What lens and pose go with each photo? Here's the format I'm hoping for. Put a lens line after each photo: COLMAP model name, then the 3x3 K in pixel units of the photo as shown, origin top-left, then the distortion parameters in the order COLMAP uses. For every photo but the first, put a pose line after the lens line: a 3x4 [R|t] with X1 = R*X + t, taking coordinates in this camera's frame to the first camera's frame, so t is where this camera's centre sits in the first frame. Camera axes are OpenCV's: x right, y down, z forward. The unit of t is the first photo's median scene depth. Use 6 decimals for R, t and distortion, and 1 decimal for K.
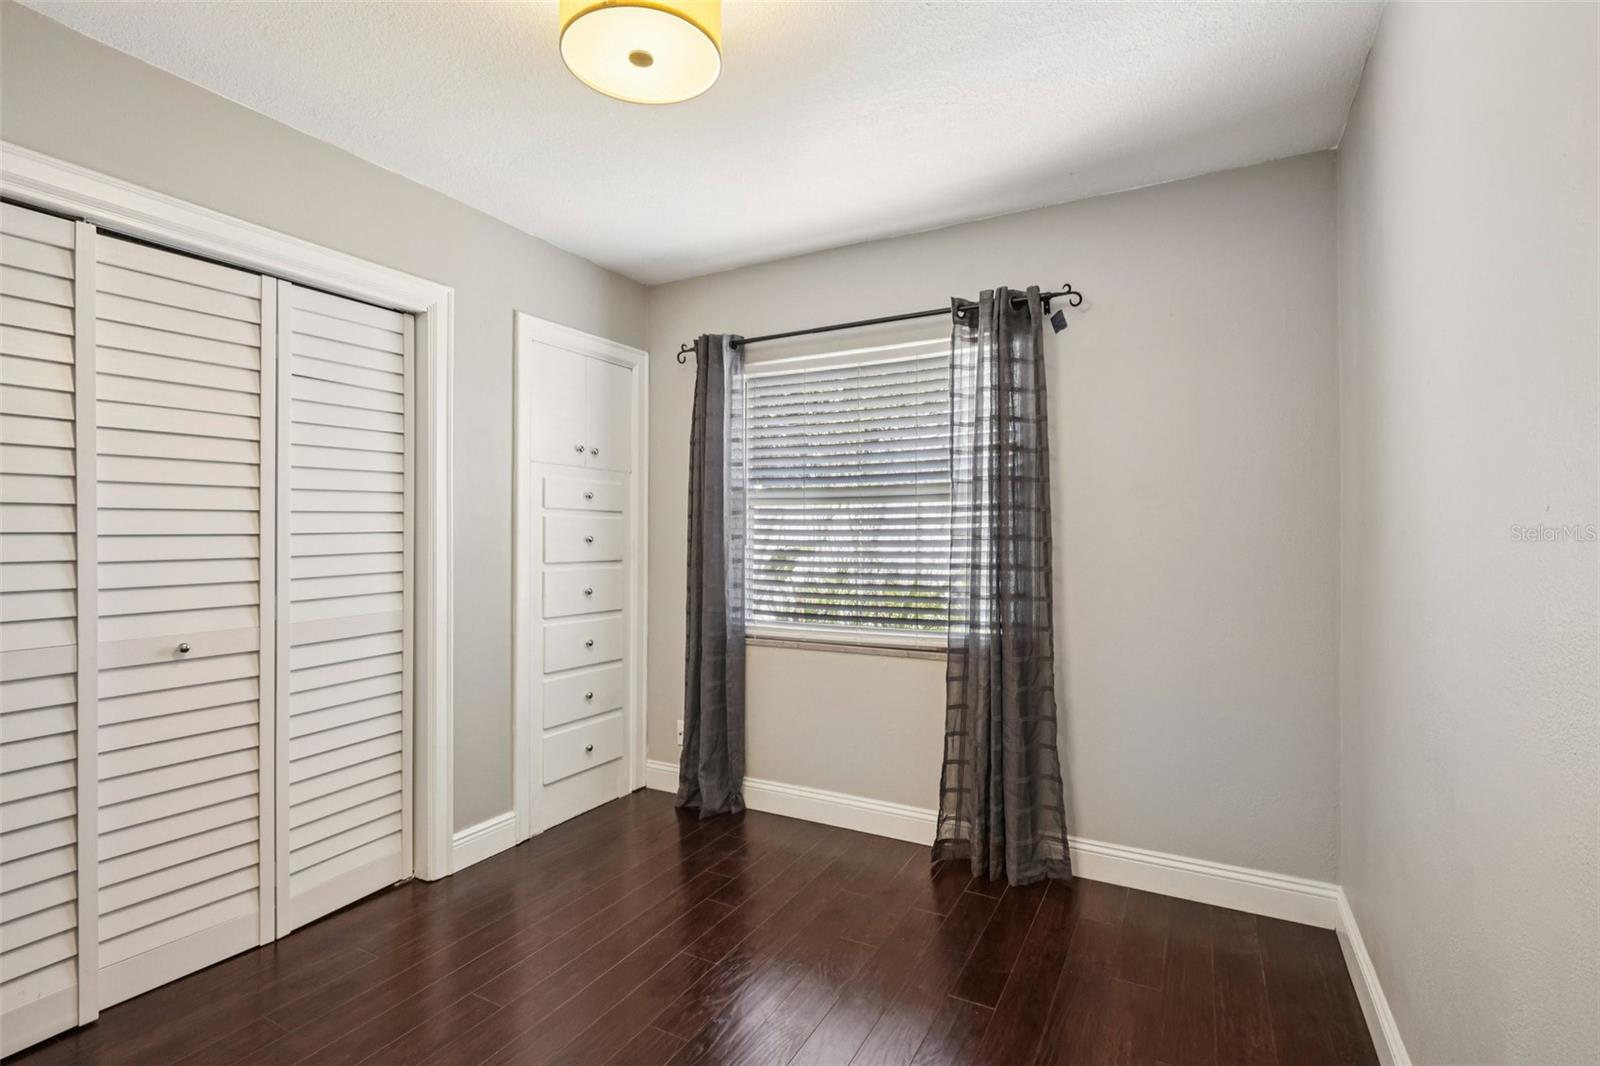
lens RADIAL K [[742.4, 0, 797.3], [0, 742.4, 522.3], [0, 0, 1]] dist [-0.000481, 0.000050]
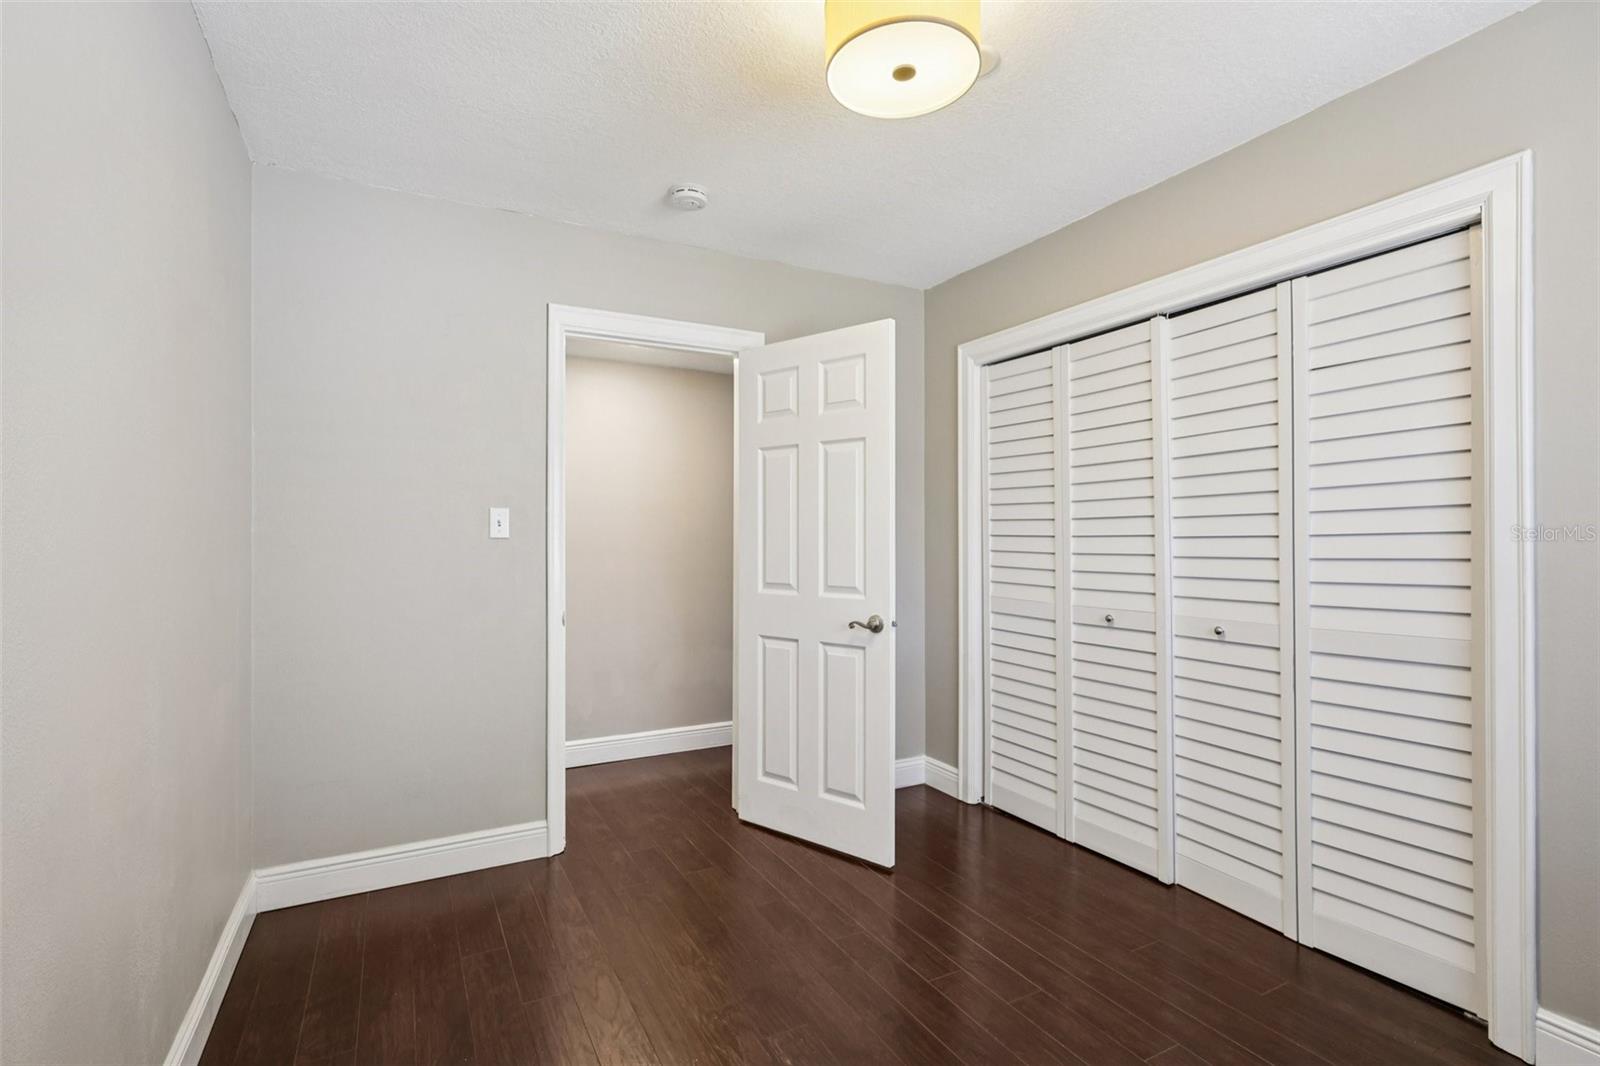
lens RADIAL K [[763.3, 0, 800.0], [0, 763.3, 533.0], [0, 0, 1]] dist [0.009884, 0.000007]
pose [[-0.554862, -0.005184, -0.831926, 0.532794], [0.015543, 0.999741, -0.016597, 0.019830], [0.831797, -0.022140, -0.554638, 1.032017]]
